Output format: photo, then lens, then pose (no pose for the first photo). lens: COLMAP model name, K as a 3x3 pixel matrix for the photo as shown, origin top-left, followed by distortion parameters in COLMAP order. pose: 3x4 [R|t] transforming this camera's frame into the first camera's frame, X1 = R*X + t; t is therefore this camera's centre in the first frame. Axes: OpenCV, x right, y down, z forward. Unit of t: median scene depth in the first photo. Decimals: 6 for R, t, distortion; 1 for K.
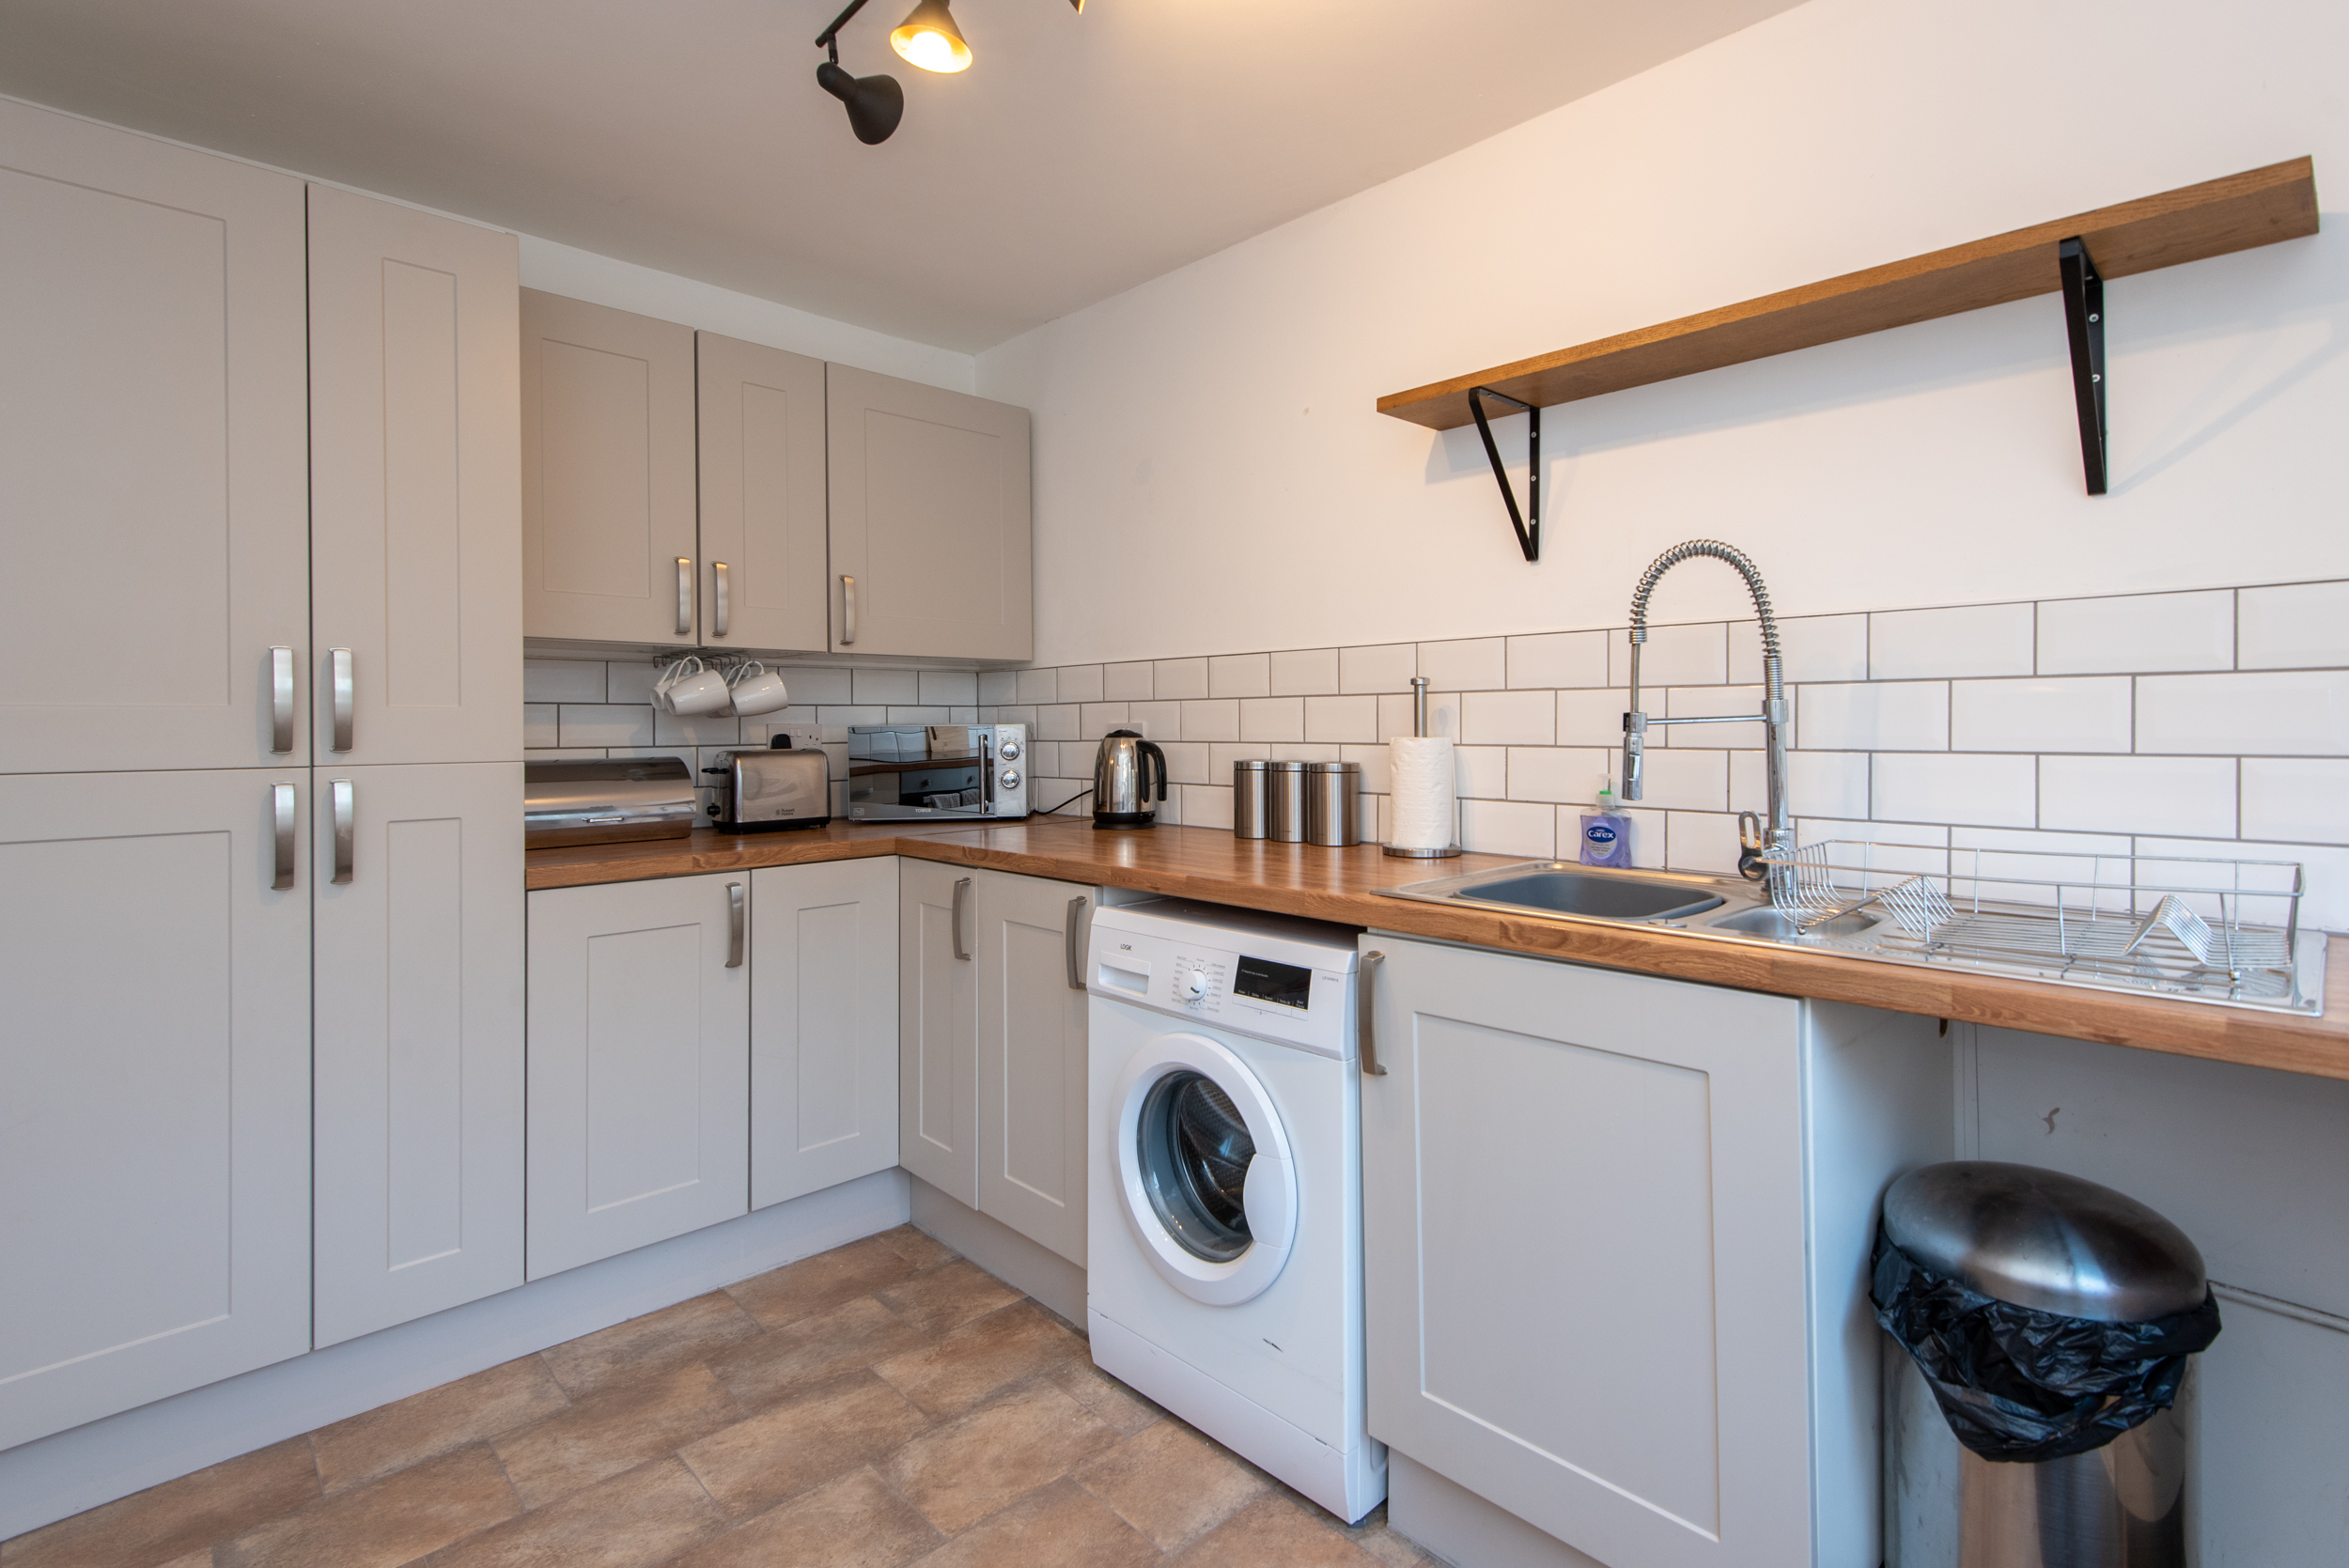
lens RADIAL K [[1098.4, 0, 1227.6], [0, 1098.4, 735.2], [0, 0, 1]] dist [0.019158, -0.002205]
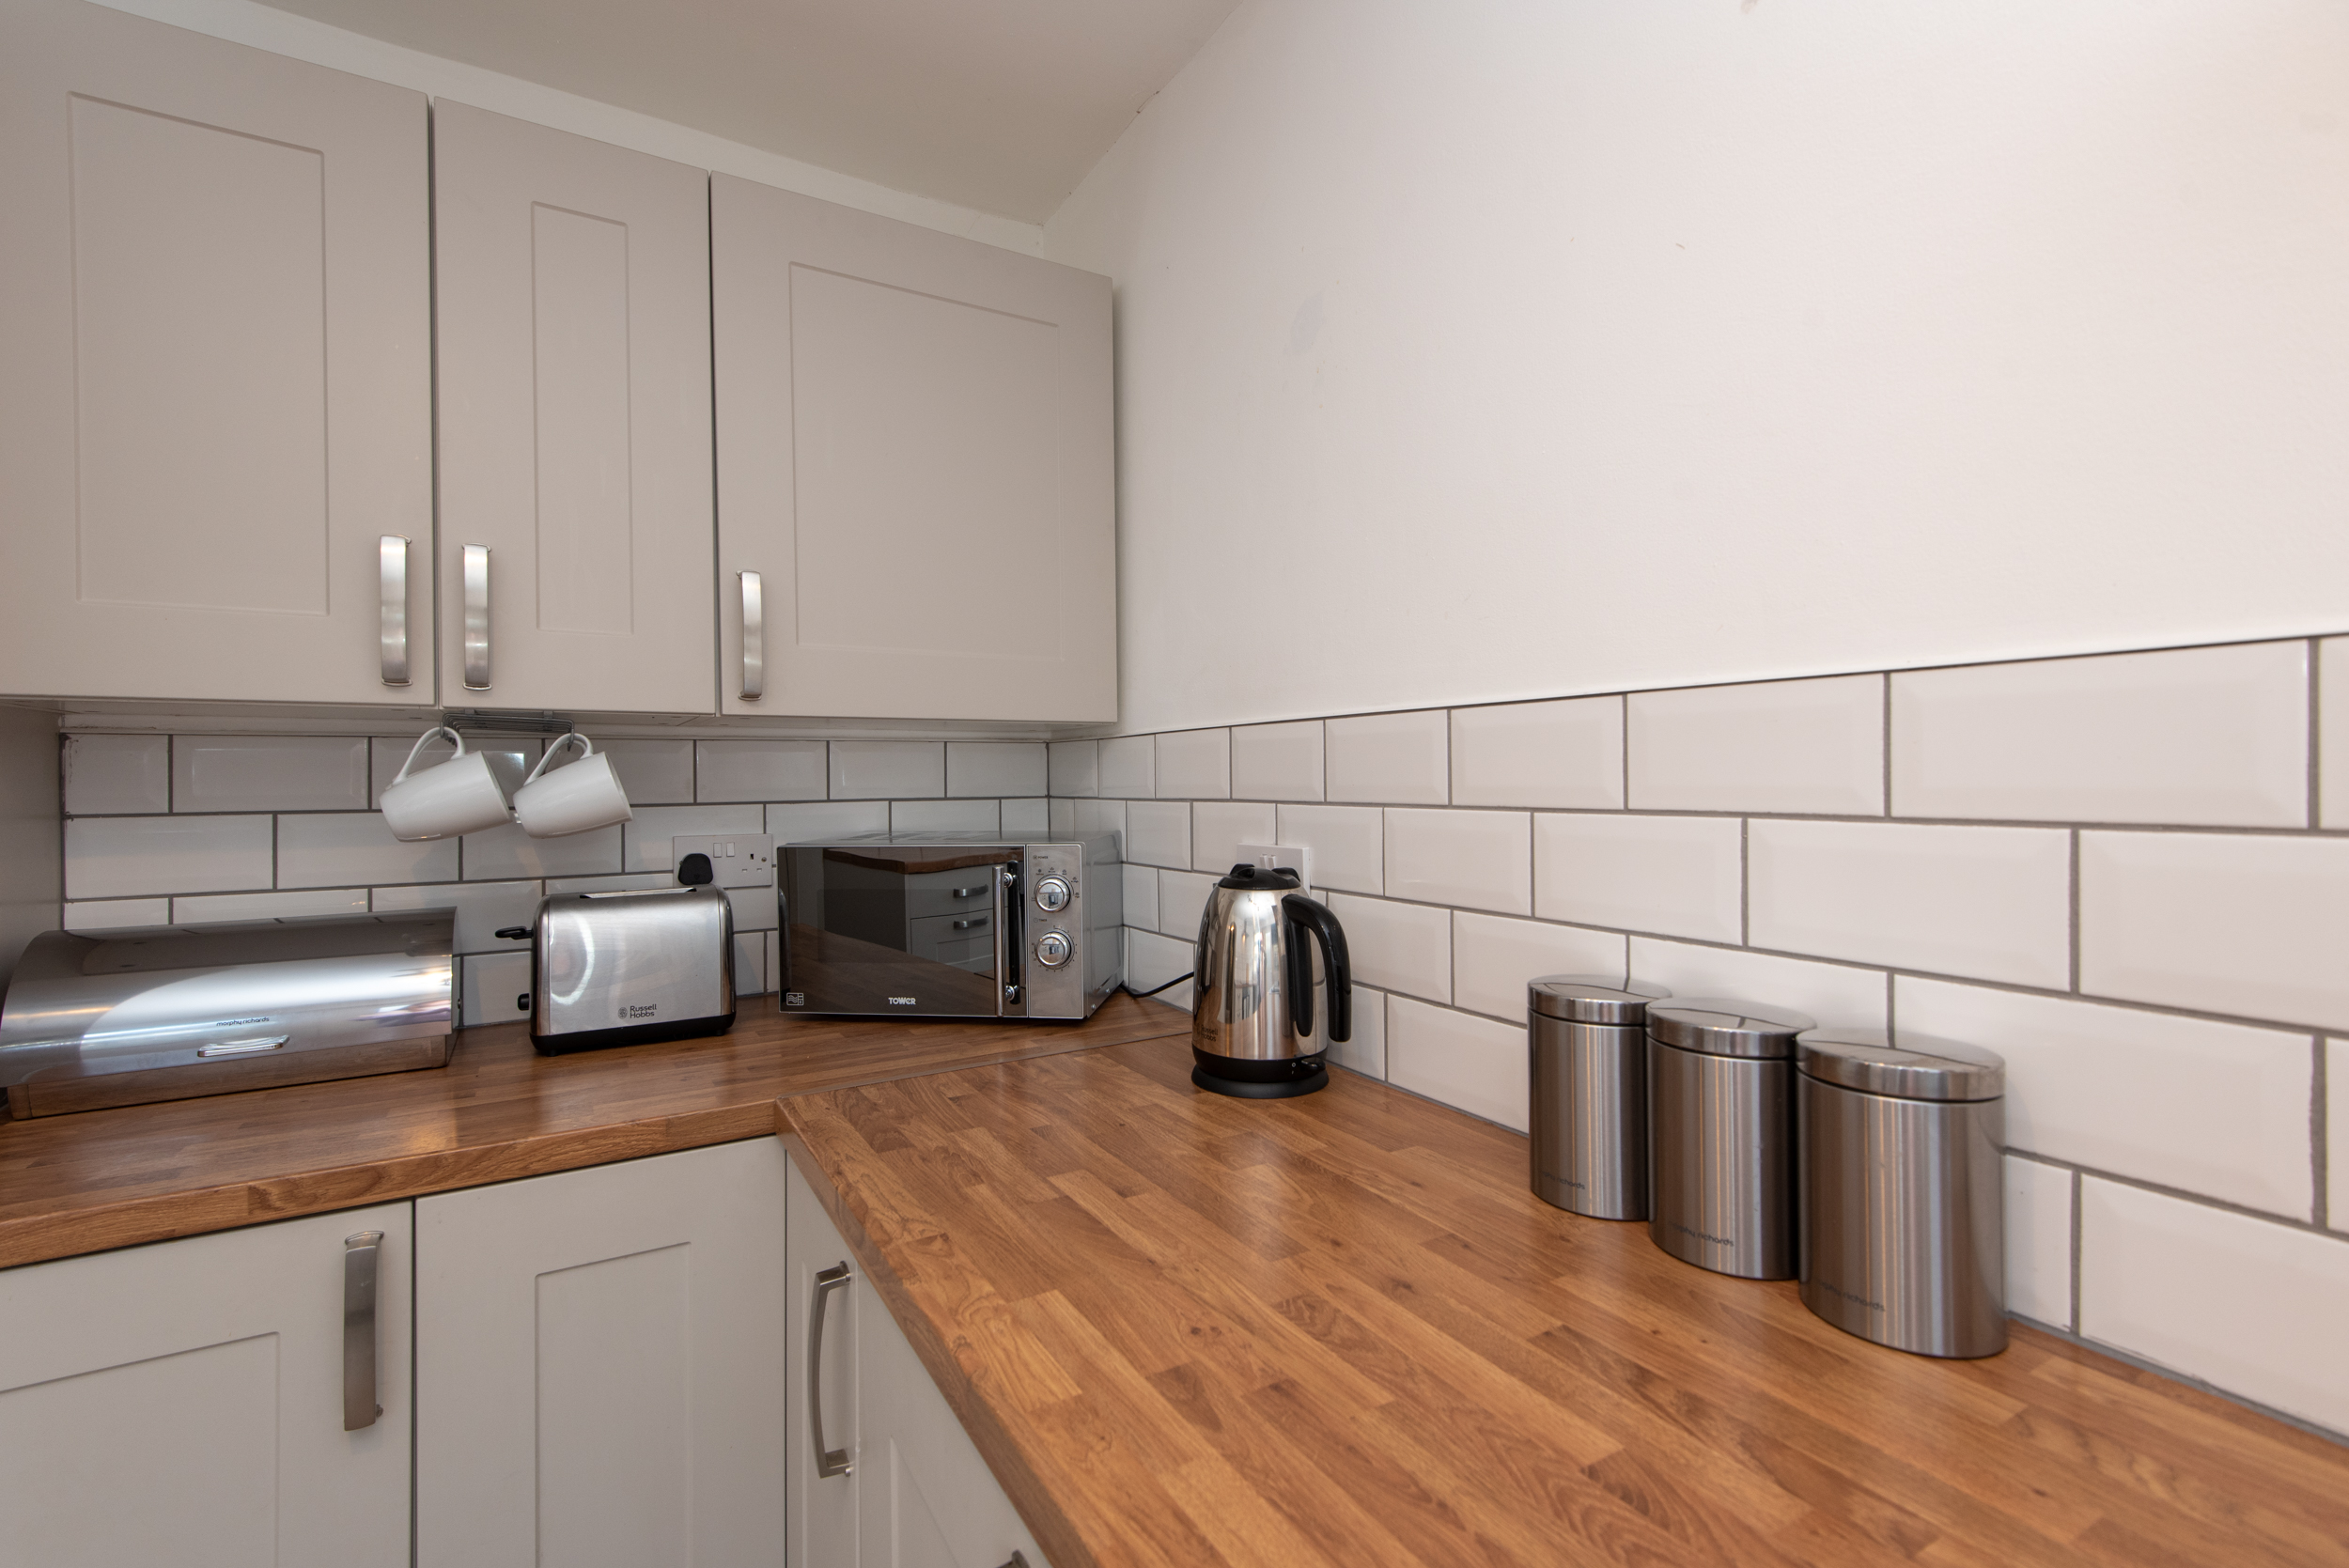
lens RADIAL K [[1057.1, 0, 1164.8], [0, 1057.1, 772.2], [0, 0, 1]] dist [0.021963, -0.006106]
pose [[0.968619, -0.004430, -0.248513, -0.023554], [0.000627, 0.999882, -0.015381, -0.042918], [0.248551, 0.014743, 0.968507, 0.609509]]
